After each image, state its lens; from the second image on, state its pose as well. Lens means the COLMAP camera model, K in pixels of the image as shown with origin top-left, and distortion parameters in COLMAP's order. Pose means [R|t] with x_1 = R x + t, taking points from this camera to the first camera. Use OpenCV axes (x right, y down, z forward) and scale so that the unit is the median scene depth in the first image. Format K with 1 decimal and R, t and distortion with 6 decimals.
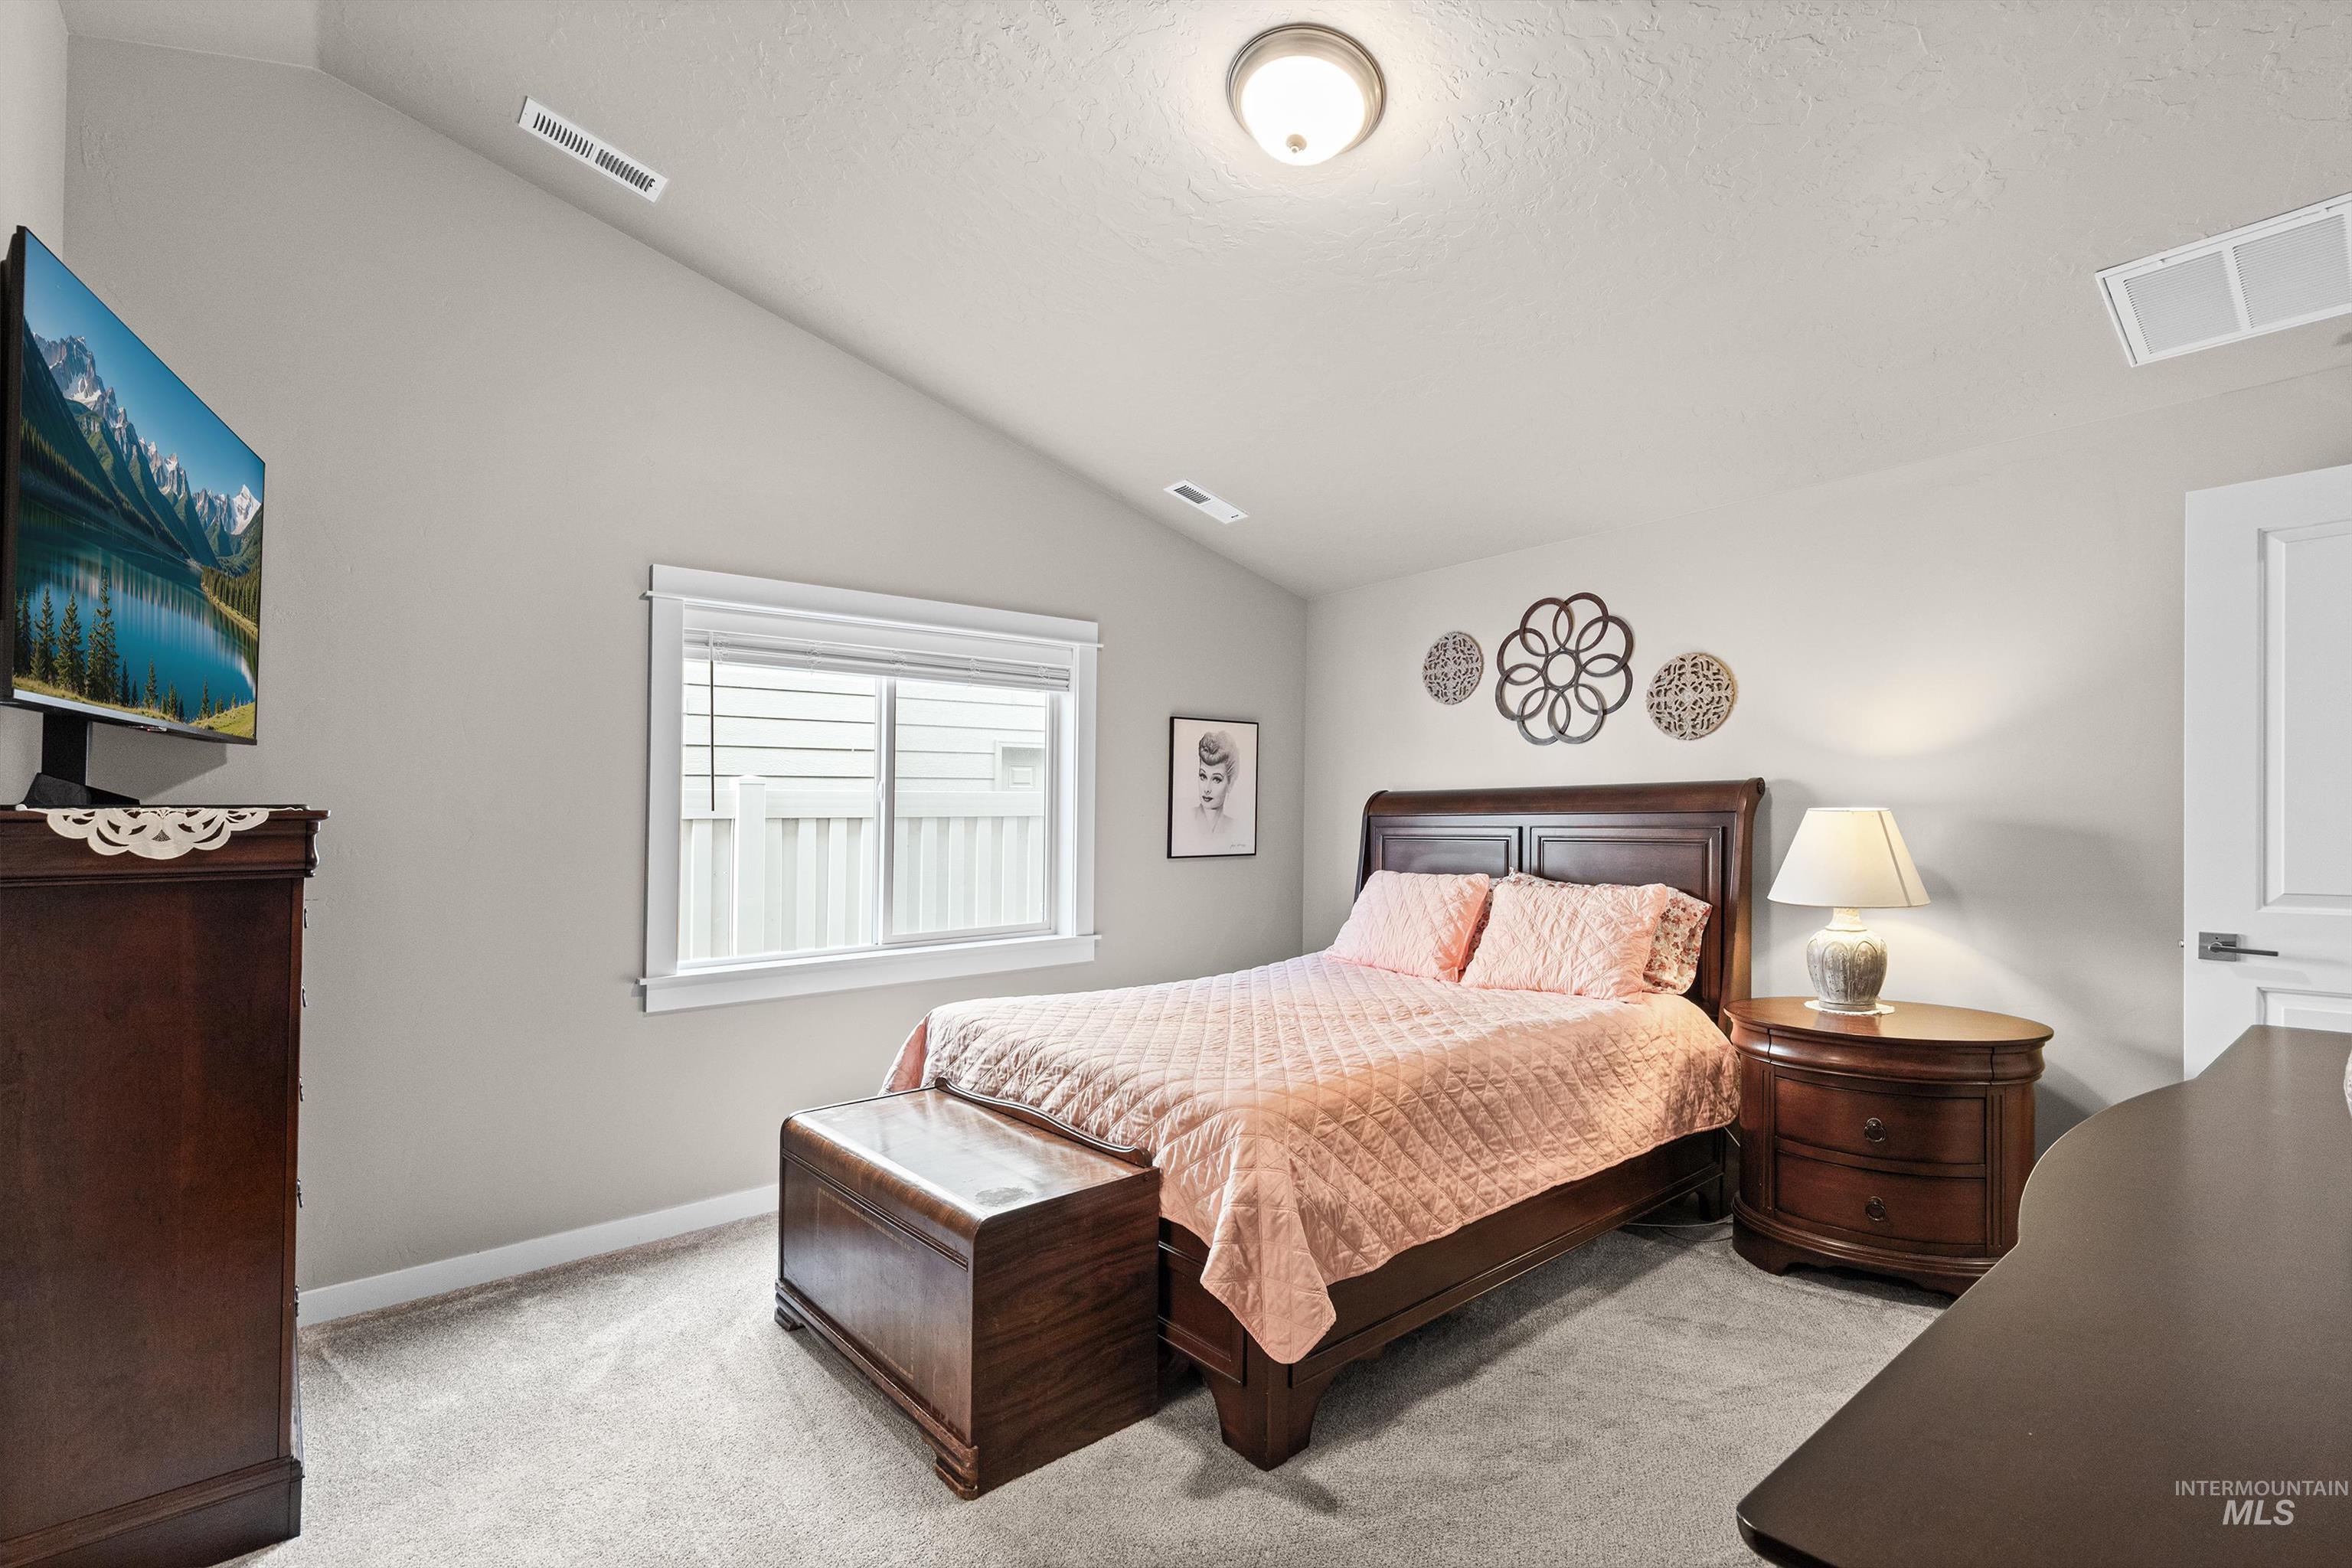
lens RADIAL K [[1070.9, 0, 1191.0], [0, 1070.9, 791.6], [0, 0, 1]] dist [0.004405, -0.002223]
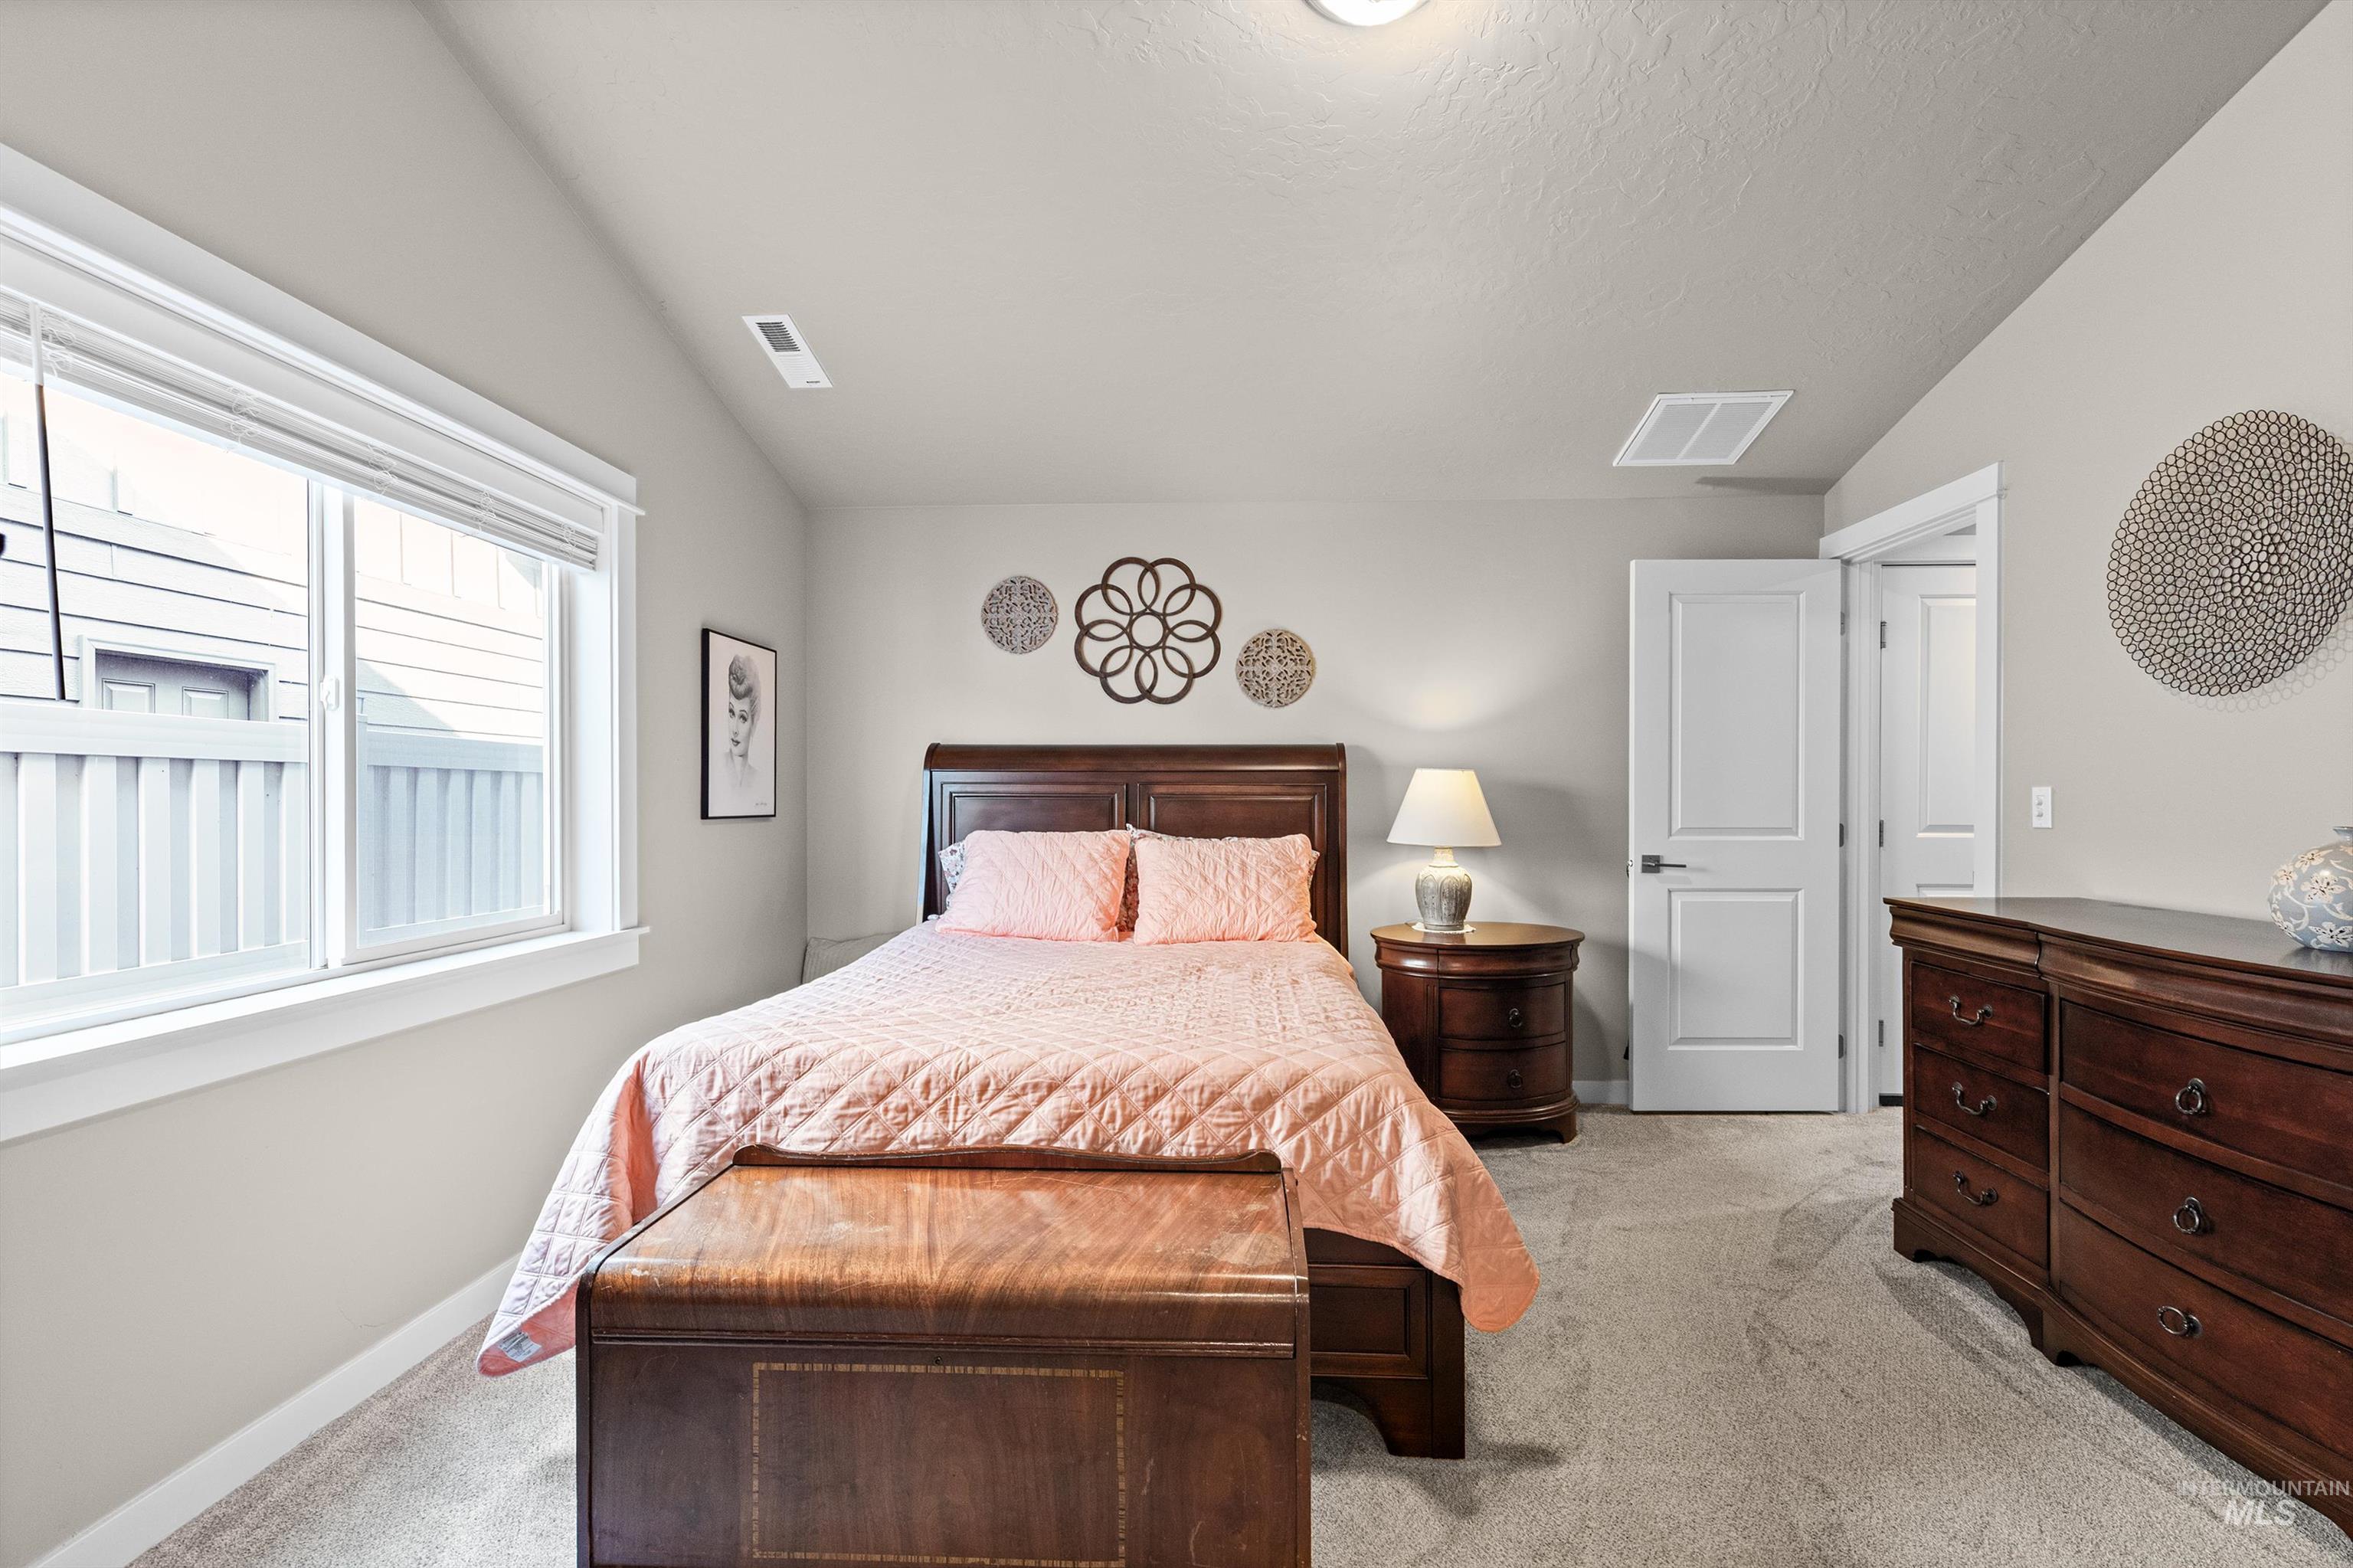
lens RADIAL K [[1071.4, 0, 1187.1], [0, 1071.4, 806.0], [0, 0, 1]] dist [0.004405, -0.002223]
pose [[0.685368, 0.007306, 0.728160, -0.415300], [-0.028278, 0.999462, 0.016588, 0.039111], [-0.727647, -0.031960, 0.685207, 0.308803]]
